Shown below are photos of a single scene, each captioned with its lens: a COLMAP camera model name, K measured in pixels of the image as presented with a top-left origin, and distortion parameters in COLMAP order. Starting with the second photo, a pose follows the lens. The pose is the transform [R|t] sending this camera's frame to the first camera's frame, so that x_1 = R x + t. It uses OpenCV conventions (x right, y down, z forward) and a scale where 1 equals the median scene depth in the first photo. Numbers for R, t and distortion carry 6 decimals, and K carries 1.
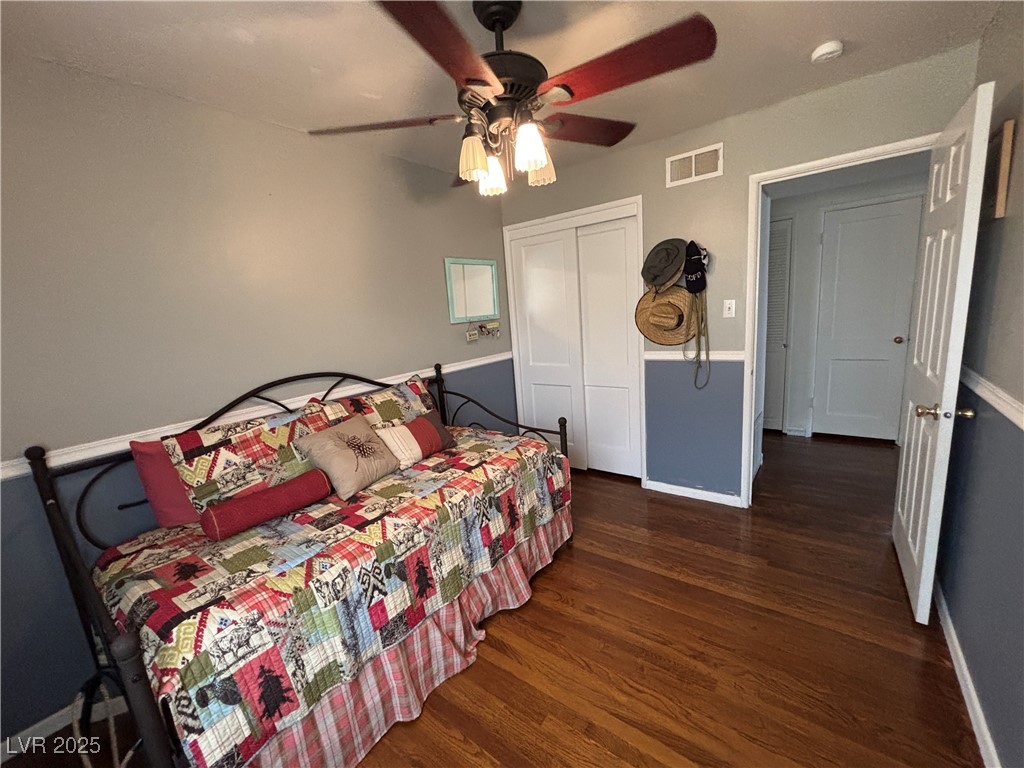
lens RADIAL K [[413.4, 0, 511.0], [0, 413.4, 385.7], [0, 0, 1]] dist [0.013311, -0.006960]
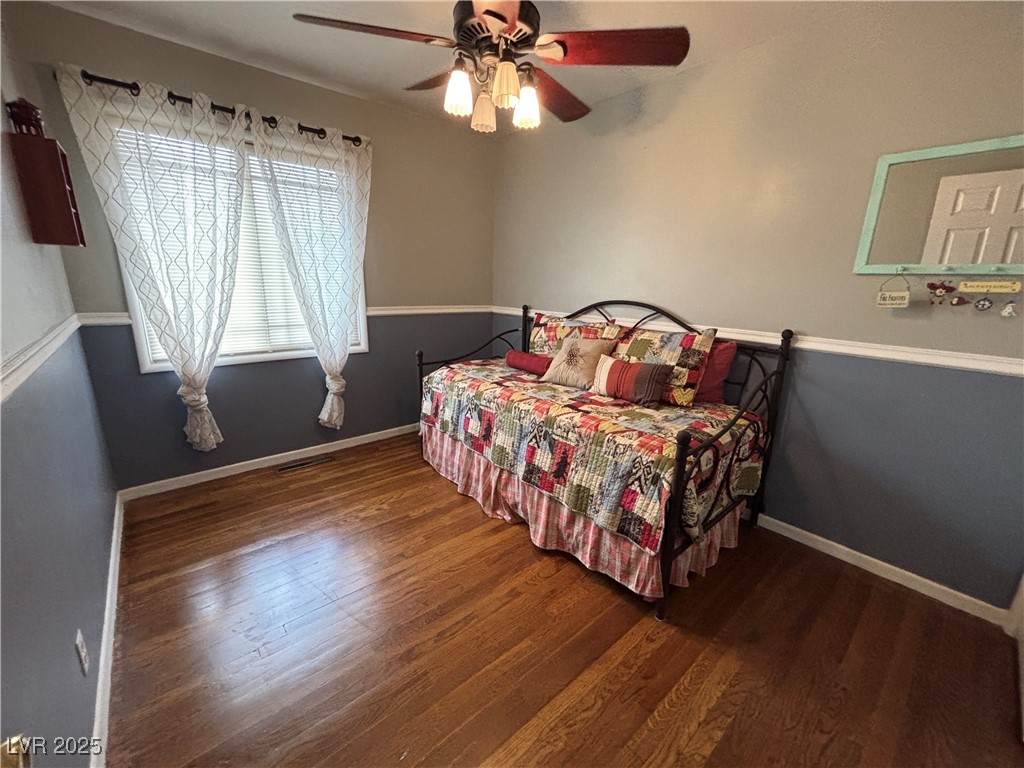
lens RADIAL K [[413.4, 0, 511.0], [0, 413.4, 385.7], [0, 0, 1]] dist [0.013311, -0.006960]
pose [[-0.215595, 0.316874, -0.923639, 0.857908], [-0.187695, 0.914798, 0.357653, -0.186186], [0.958274, 0.250471, -0.137750, 0.971312]]
